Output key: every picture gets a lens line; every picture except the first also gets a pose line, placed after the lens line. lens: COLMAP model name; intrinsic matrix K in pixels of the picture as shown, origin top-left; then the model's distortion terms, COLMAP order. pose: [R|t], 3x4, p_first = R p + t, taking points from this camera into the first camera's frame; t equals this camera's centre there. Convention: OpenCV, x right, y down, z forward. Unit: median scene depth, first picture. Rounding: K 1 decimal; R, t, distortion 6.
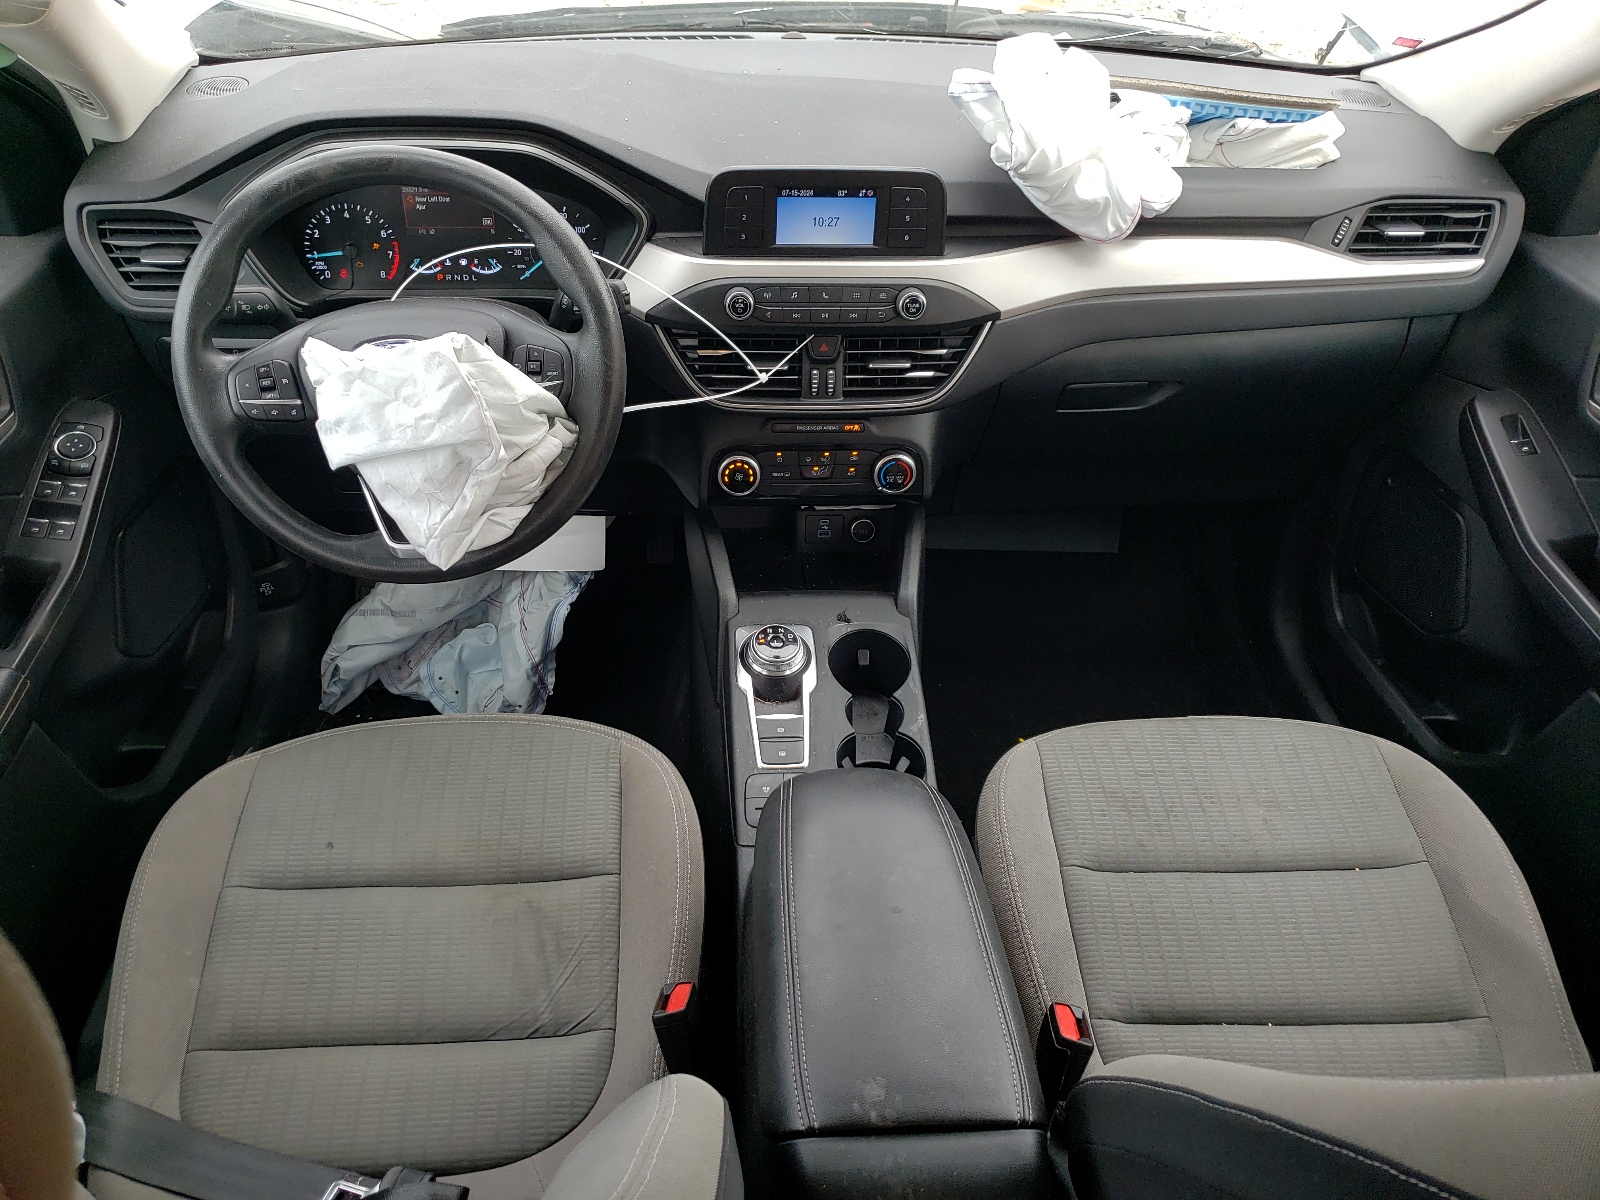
lens RADIAL K [[1230.2, 0, 801.2], [0, 1230.2, 596.1], [0, 0, 1]] dist [-0.009567, -0.002852]
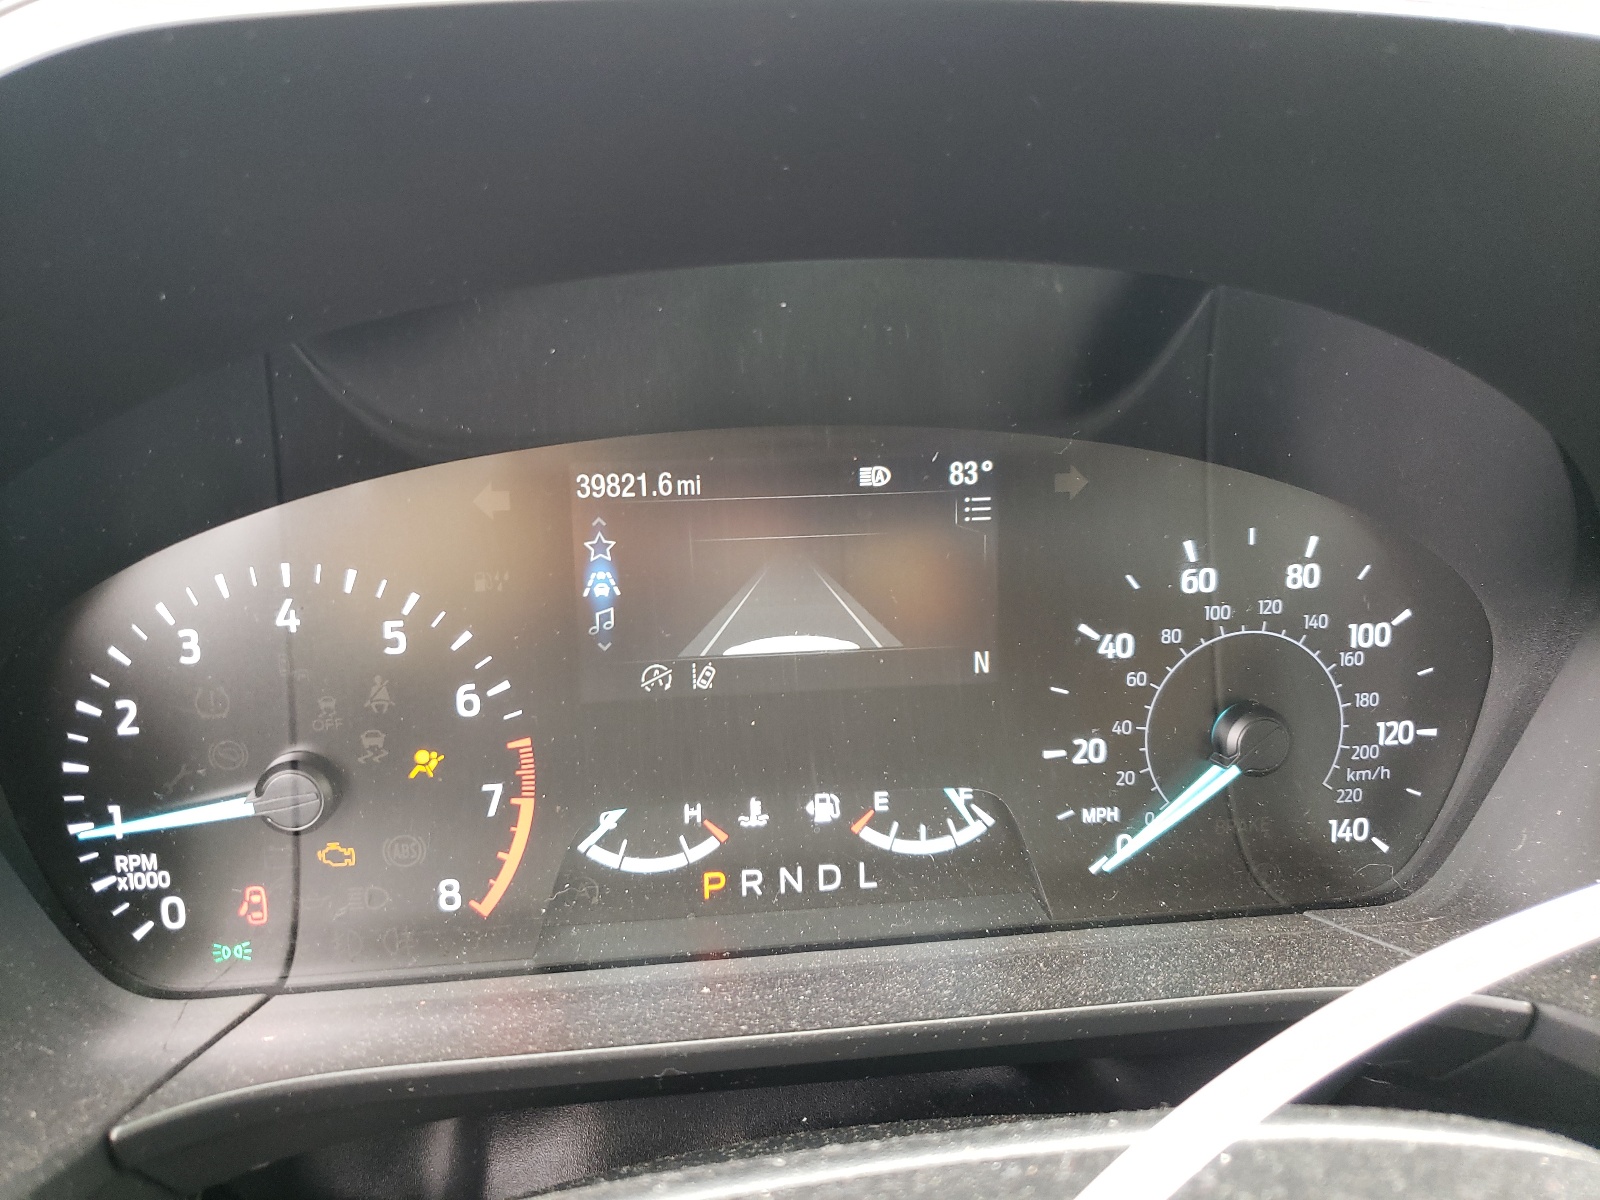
lens RADIAL K [[1230.2, 0, 797.5], [0, 1230.2, 600.4], [0, 0, 1]] dist [-0.009567, -0.002852]
pose [[0.998113, -0.054242, 0.028793, -0.288260], [0.060932, 0.933128, -0.354345, -0.233488], [-0.007647, 0.355430, 0.934671, 0.797205]]
